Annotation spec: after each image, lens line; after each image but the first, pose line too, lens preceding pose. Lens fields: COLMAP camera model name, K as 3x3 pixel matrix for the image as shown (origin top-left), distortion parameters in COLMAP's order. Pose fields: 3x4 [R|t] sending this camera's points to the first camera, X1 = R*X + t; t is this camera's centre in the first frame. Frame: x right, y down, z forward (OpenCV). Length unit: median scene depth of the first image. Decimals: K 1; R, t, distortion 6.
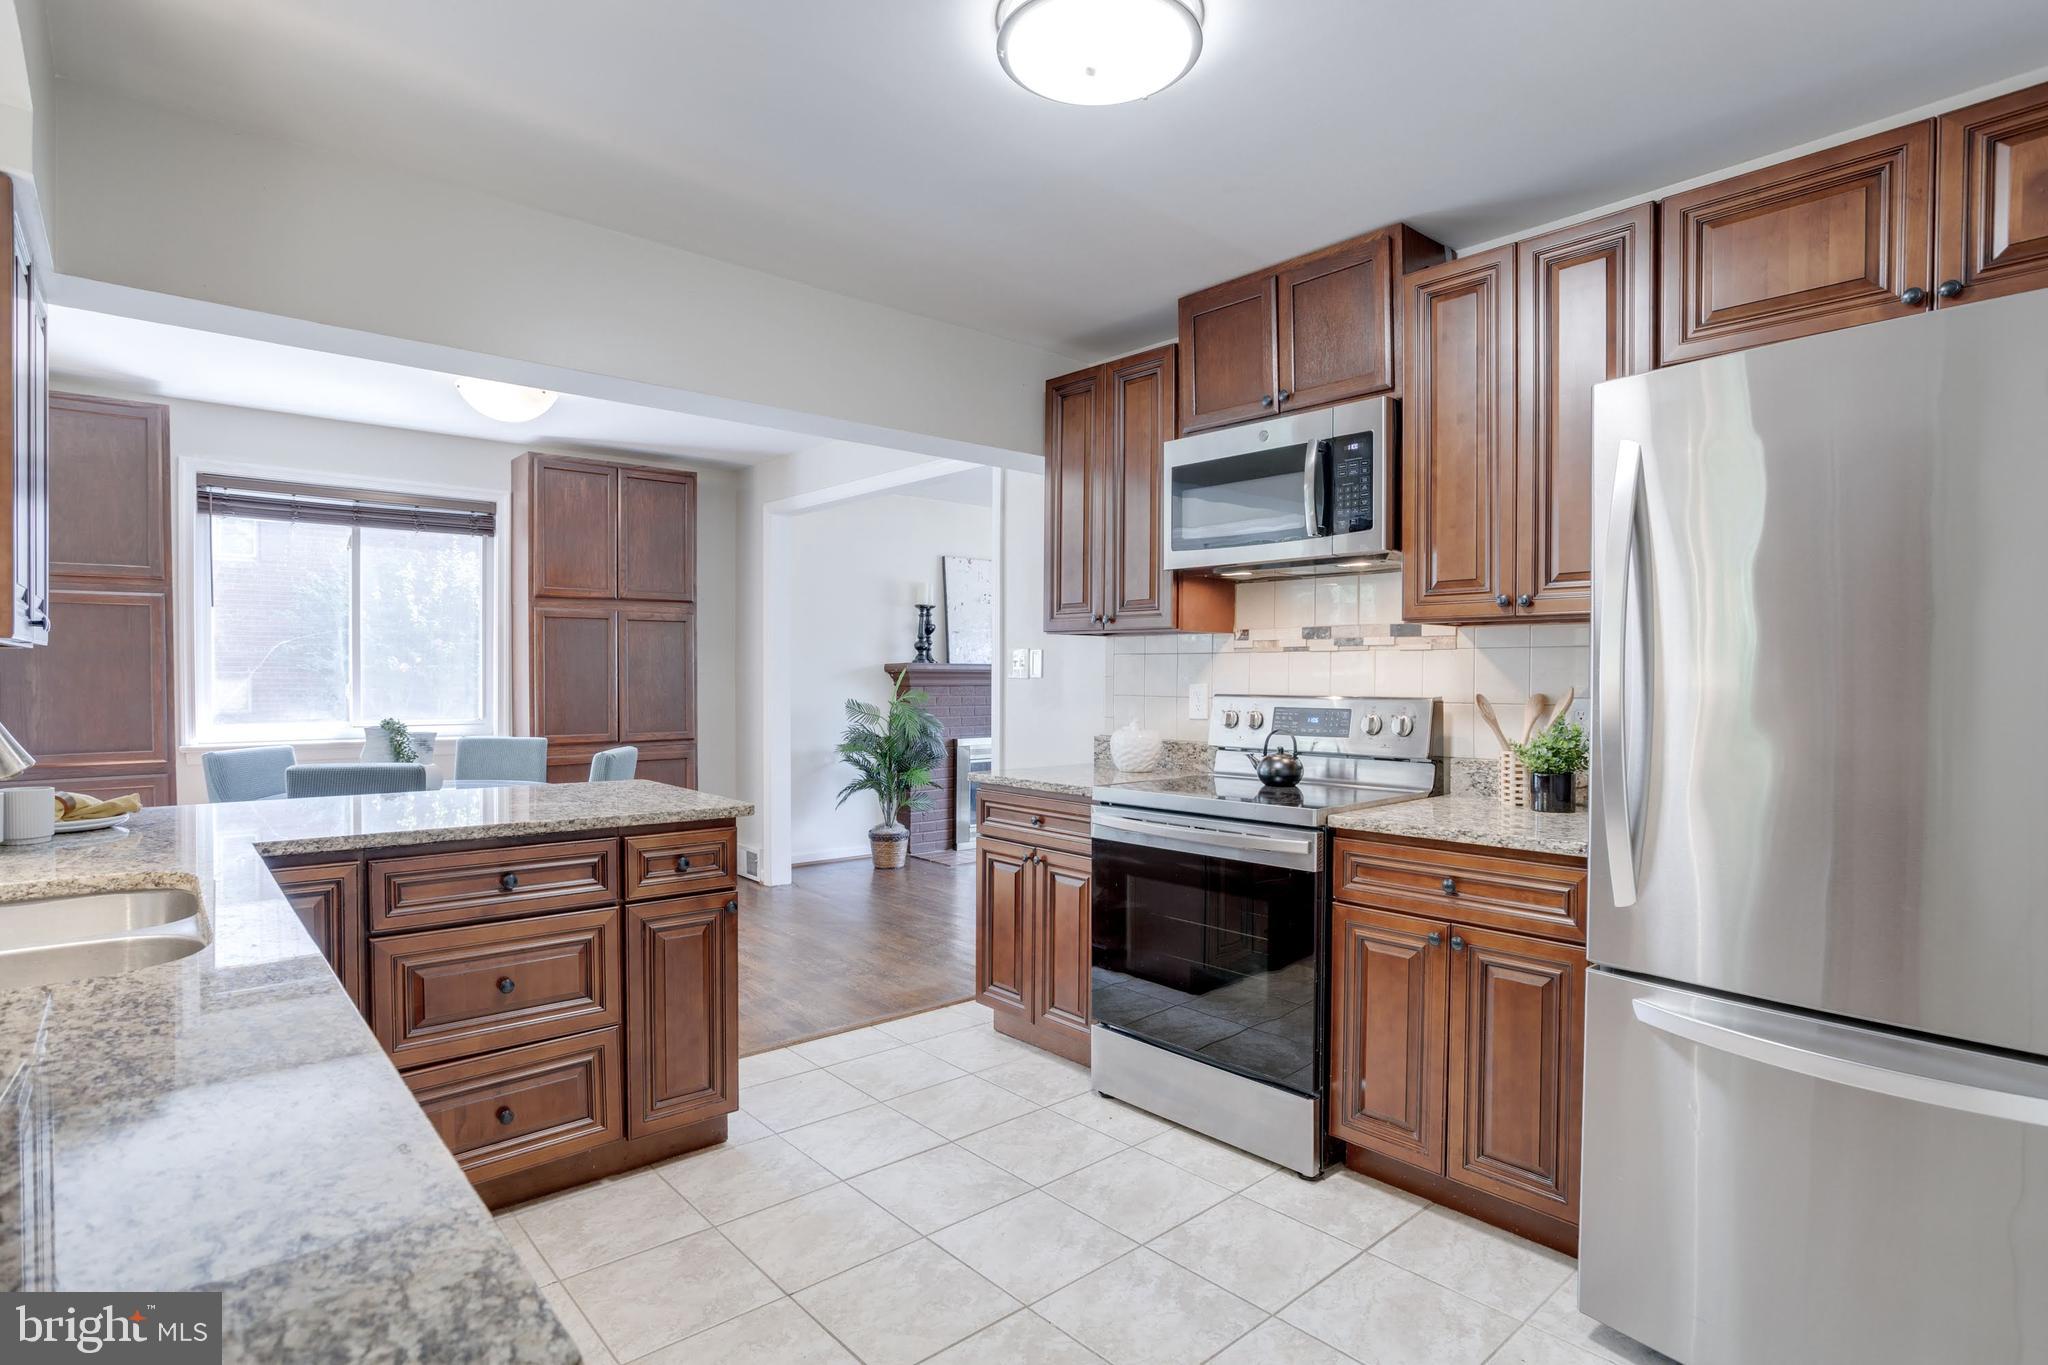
lens RADIAL K [[1040.1, 0, 1035.8], [0, 1040.1, 691.3], [0, 0, 1]] dist [-0.037272, 0.015337]
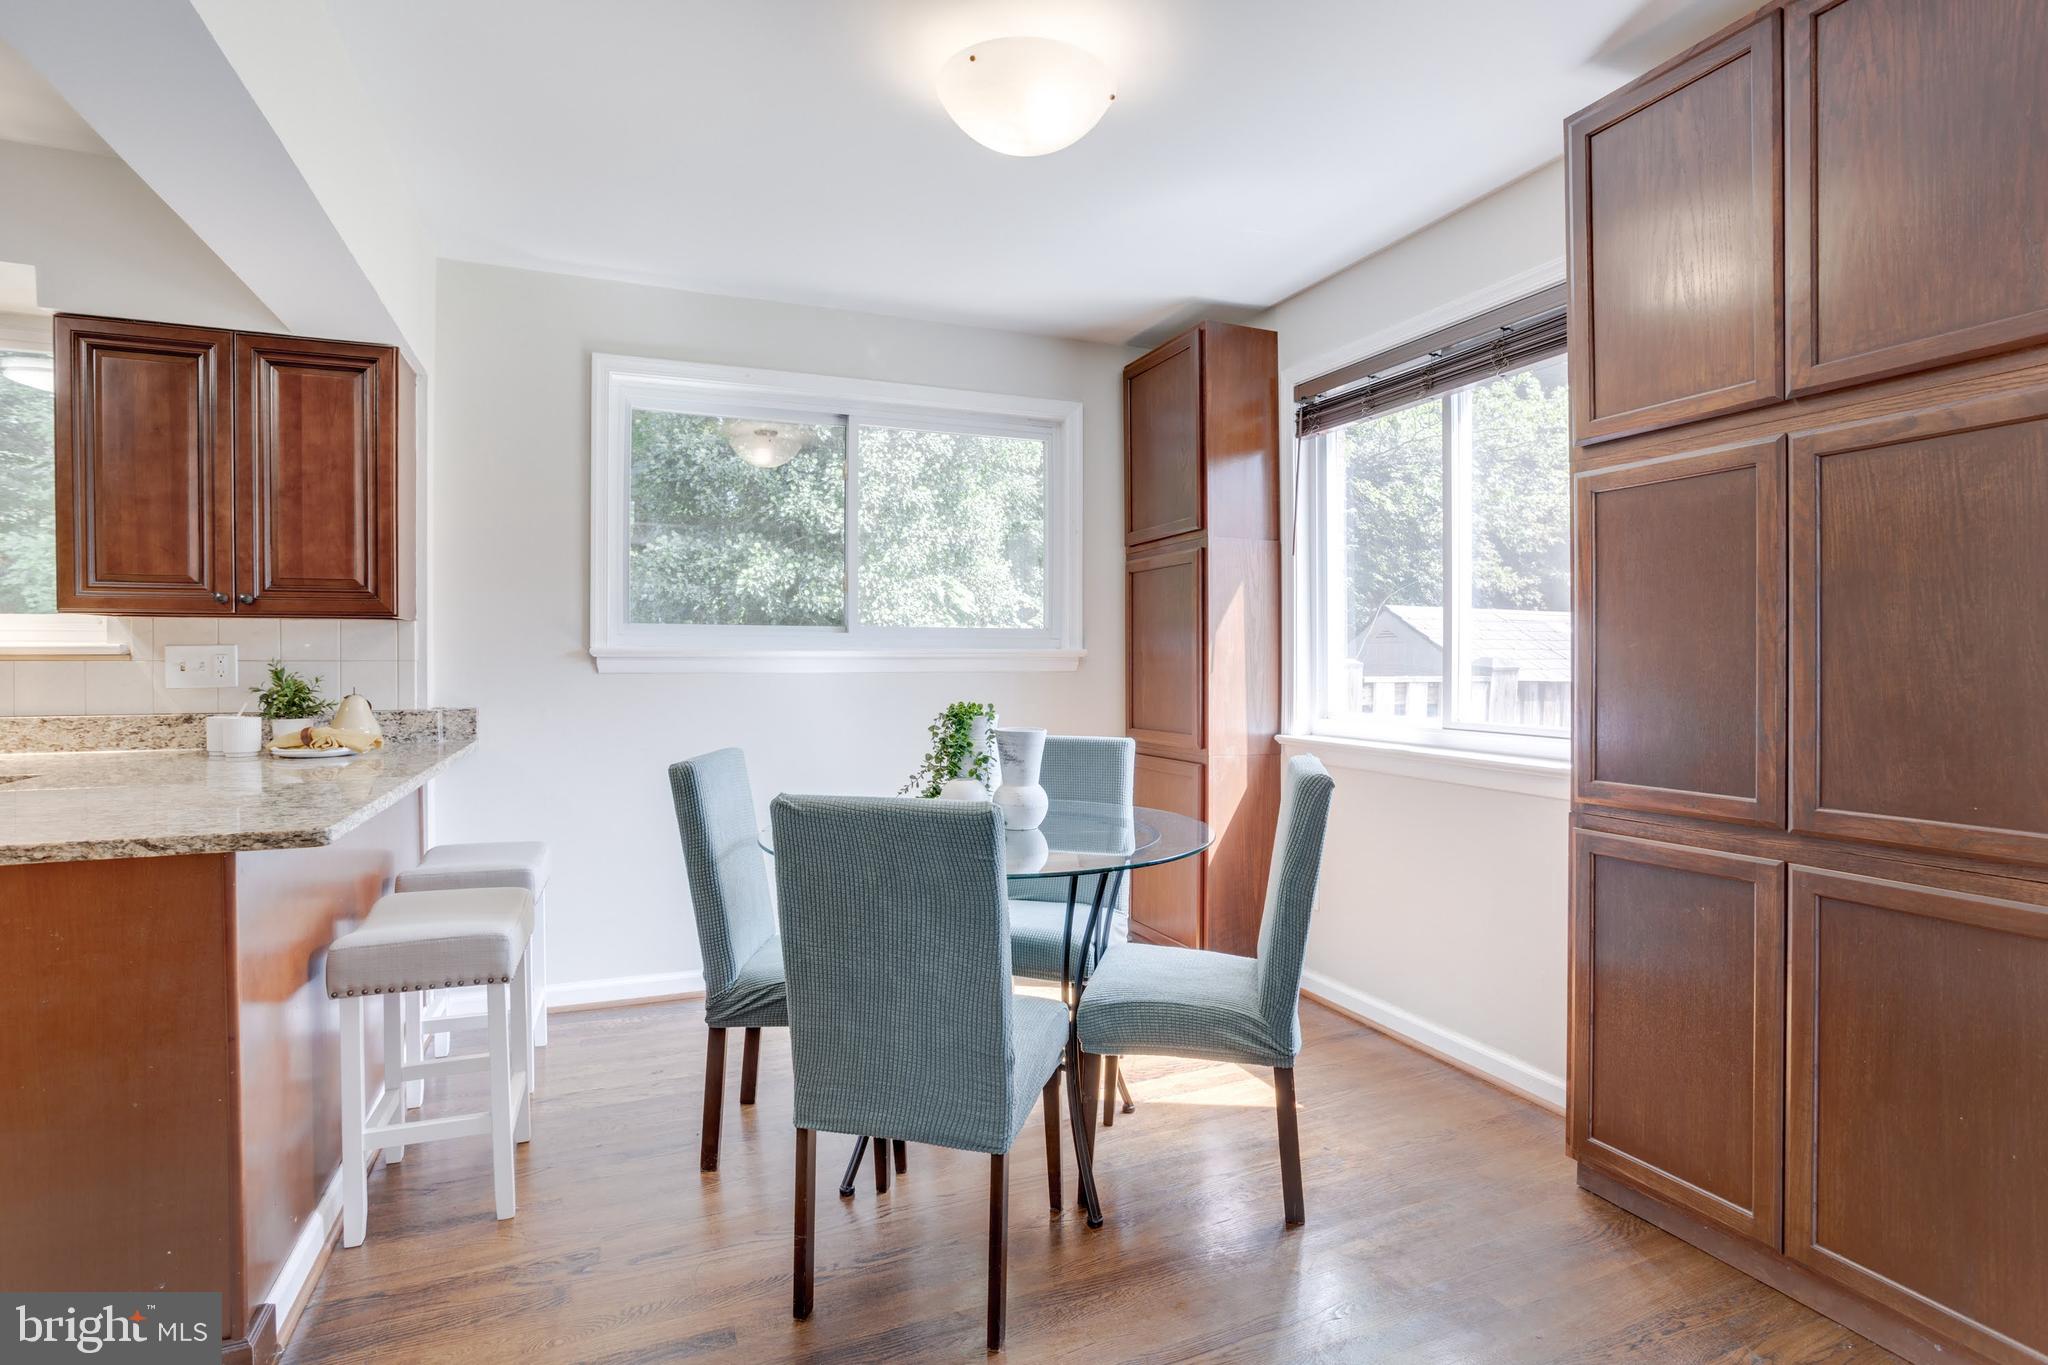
lens RADIAL K [[1040.1, 0, 1033.8], [0, 1040.1, 669.7], [0, 0, 1]] dist [-0.037272, 0.015337]
pose [[-0.335206, 0.003702, -0.942138, -0.017059], [-0.017818, 0.999789, 0.010268, -0.001722], [0.941976, 0.020229, -0.335069, 1.070073]]
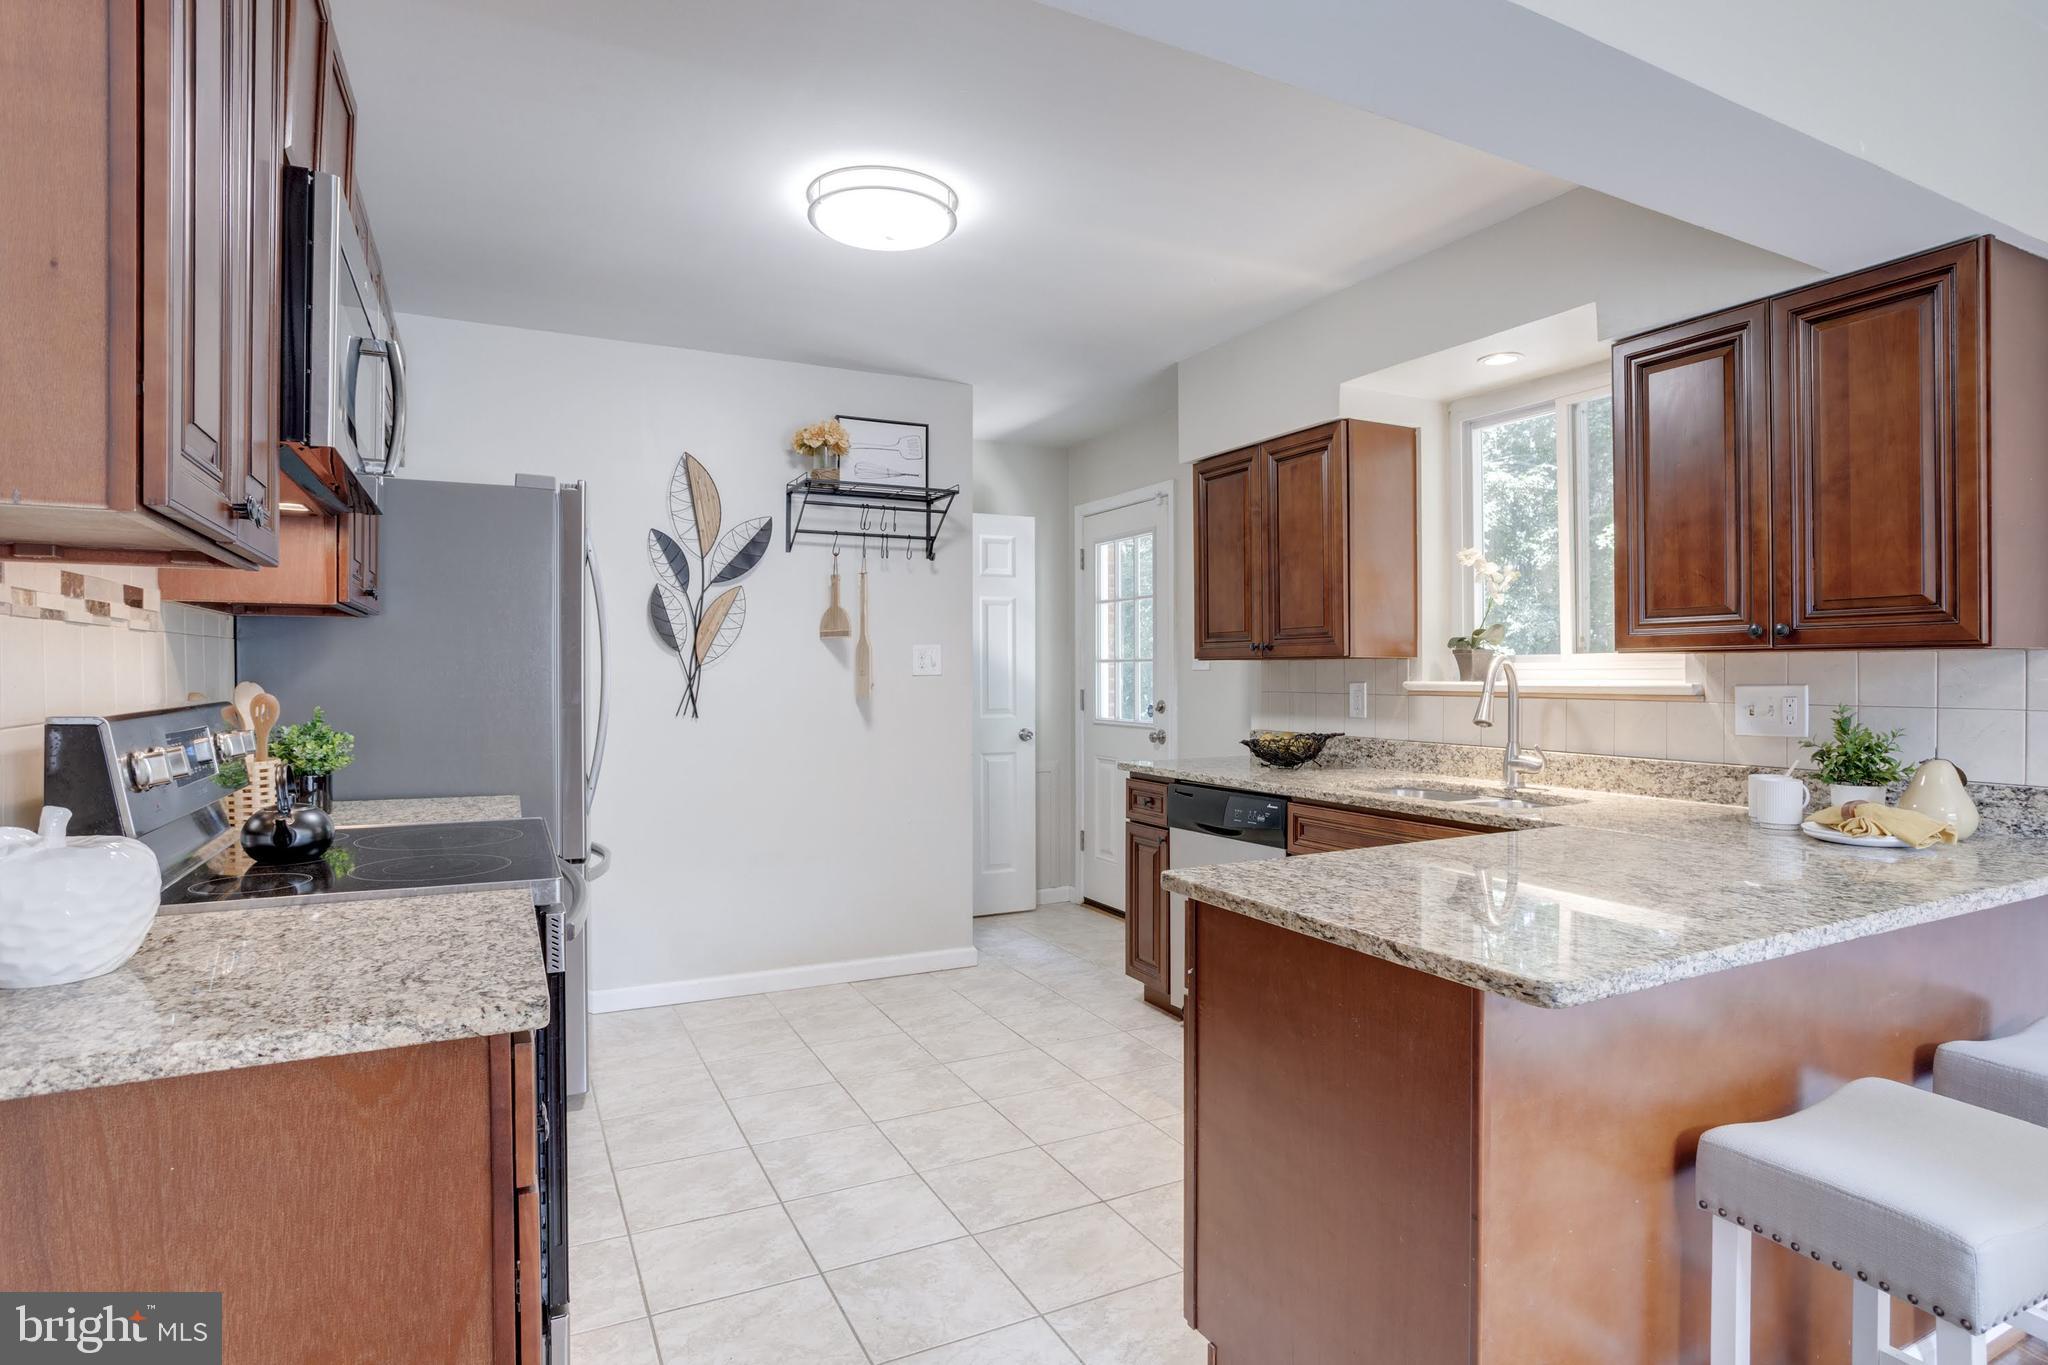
lens RADIAL K [[1093.3, 0, 1062.2], [0, 1093.3, 677.4], [0, 0, 1]] dist [-0.025482, 0.004708]
pose [[-0.973742, -0.004687, 0.227606, -0.214064], [0.000243, 0.999766, 0.021629, -0.017646], [-0.227655, 0.021117, -0.973513, 0.998234]]
